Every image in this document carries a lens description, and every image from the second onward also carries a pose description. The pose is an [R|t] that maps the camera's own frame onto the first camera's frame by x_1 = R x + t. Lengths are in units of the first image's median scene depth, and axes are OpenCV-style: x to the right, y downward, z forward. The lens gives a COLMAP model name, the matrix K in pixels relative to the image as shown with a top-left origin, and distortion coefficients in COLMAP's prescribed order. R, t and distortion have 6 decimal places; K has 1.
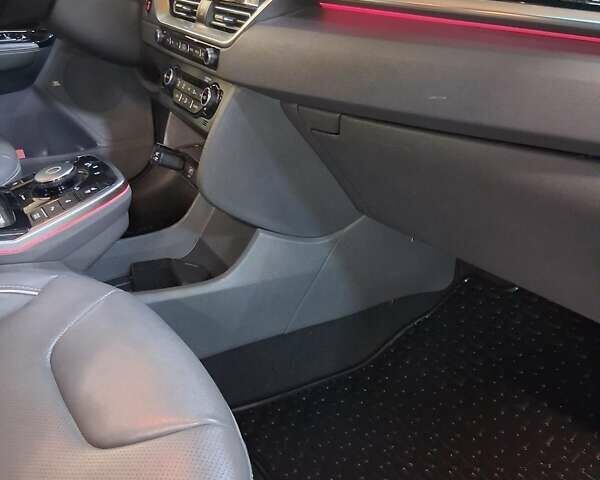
lens RADIAL K [[610.8, 0, 288.1], [0, 610.8, 256.4], [0, 0, 1]] dist [0.123049, -0.204058]
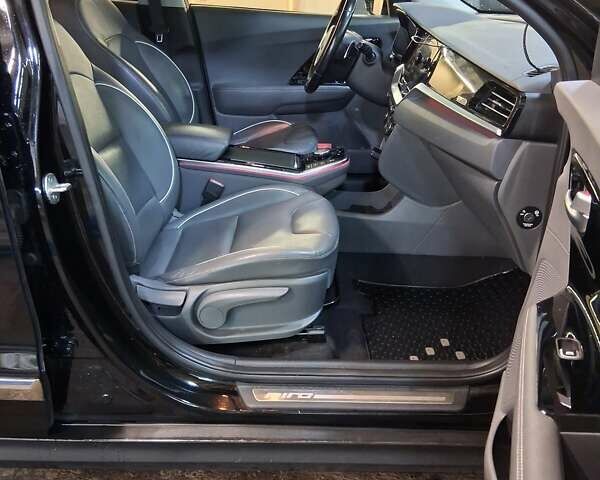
lens RADIAL K [[610.8, 0, 288.1], [0, 610.8, 256.4], [0, 0, 1]] dist [0.123049, -0.204058]
pose [[0.840089, 0.241513, -0.485717, 0.665238], [-0.254993, 0.966141, 0.039361, 0.171731], [0.478778, 0.090788, 0.873229, -0.939377]]
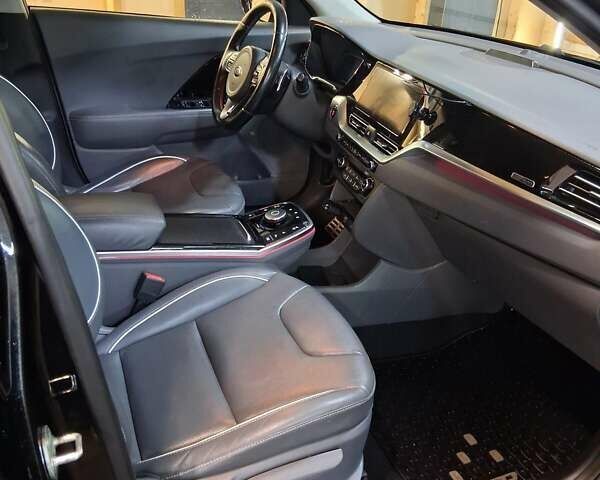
lens RADIAL K [[610.8, 0, 288.1], [0, 610.8, 256.4], [0, 0, 1]] dist [0.123049, -0.204058]
pose [[0.979157, 0.147645, -0.139471, -0.065455], [-0.145284, 0.989021, 0.027017, -0.061616], [0.141929, -0.006191, 0.989857, -0.721295]]
